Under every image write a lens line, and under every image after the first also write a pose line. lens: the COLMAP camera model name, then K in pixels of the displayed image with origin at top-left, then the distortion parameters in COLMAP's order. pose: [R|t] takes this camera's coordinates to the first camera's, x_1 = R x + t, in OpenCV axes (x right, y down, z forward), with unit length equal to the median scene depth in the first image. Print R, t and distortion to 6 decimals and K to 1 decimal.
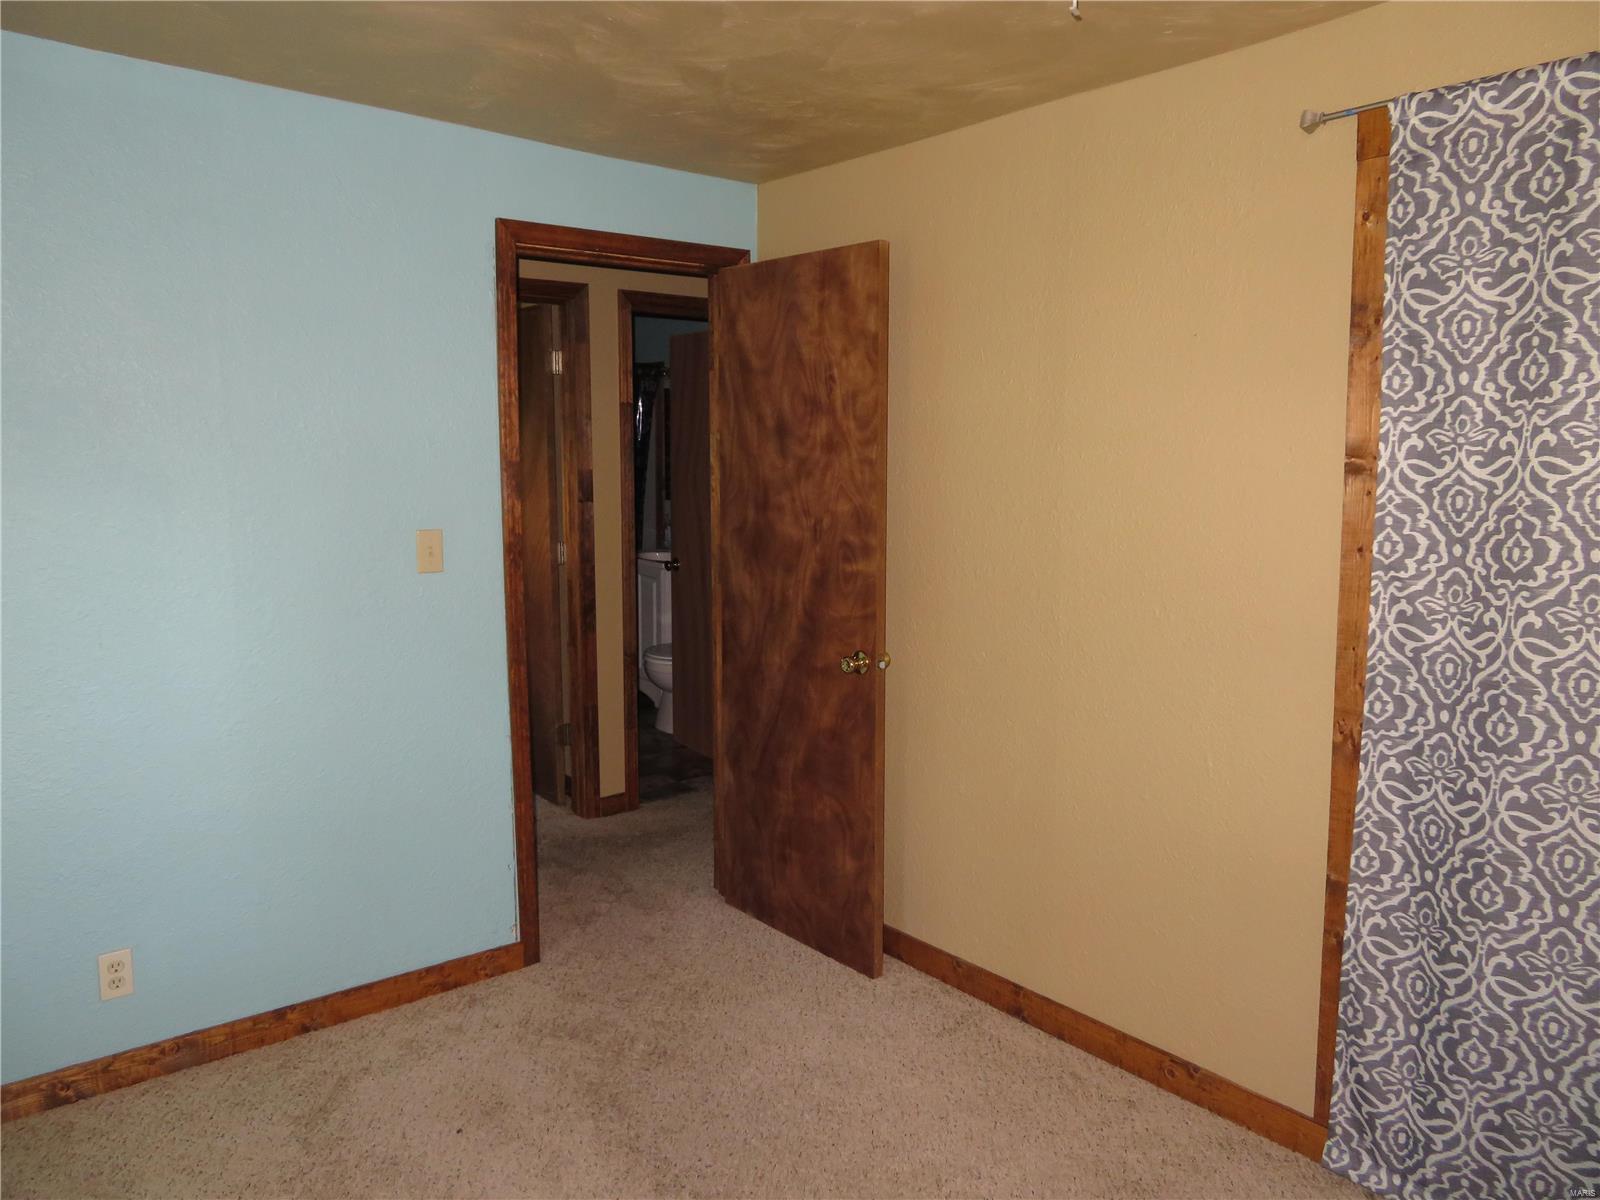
lens RADIAL K [[1145.7, 0, 800.0], [0, 1145.7, 600.0], [0, 0, 1]] dist [-0.009132, 0.001141]
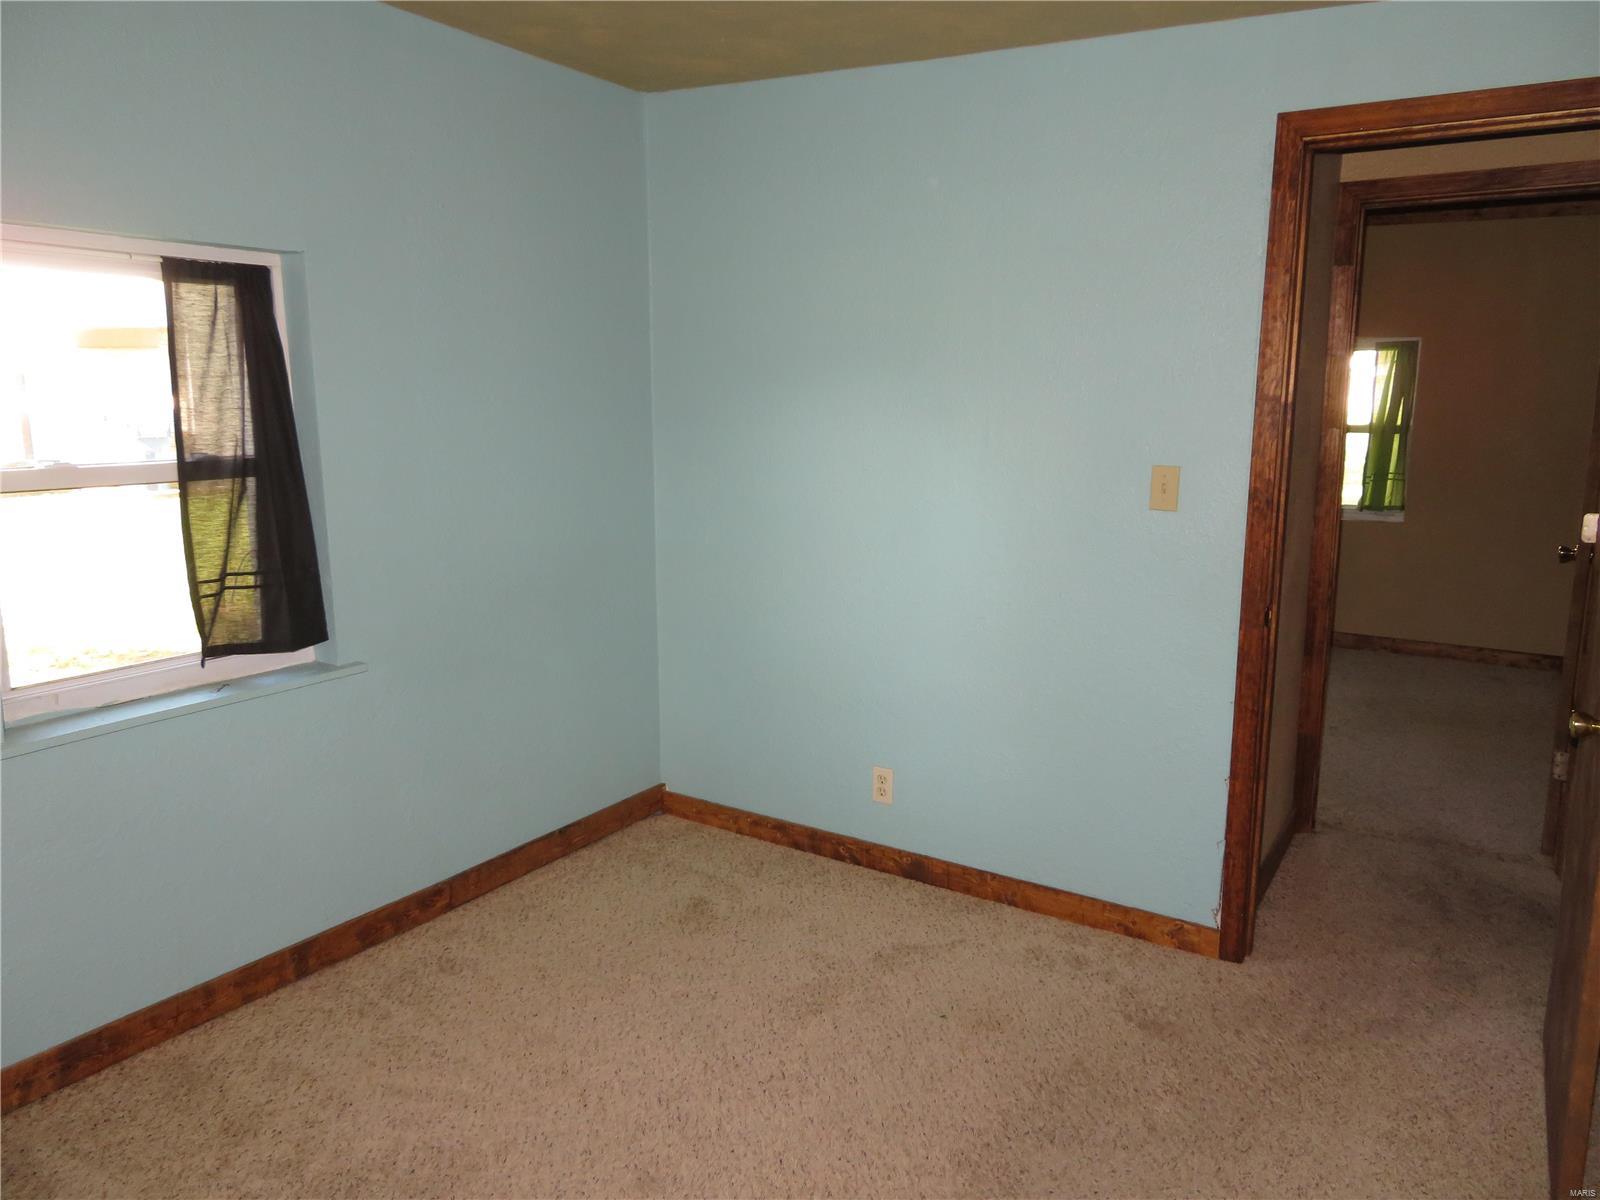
lens RADIAL K [[1145.7, 0, 800.0], [0, 1145.7, 600.0], [0, 0, 1]] dist [-0.009132, 0.001141]
pose [[0.317668, 0.170375, -0.932770, 0.492545], [-0.130590, 0.982212, 0.134932, -0.040394], [0.939166, 0.078947, 0.334267, 0.398729]]
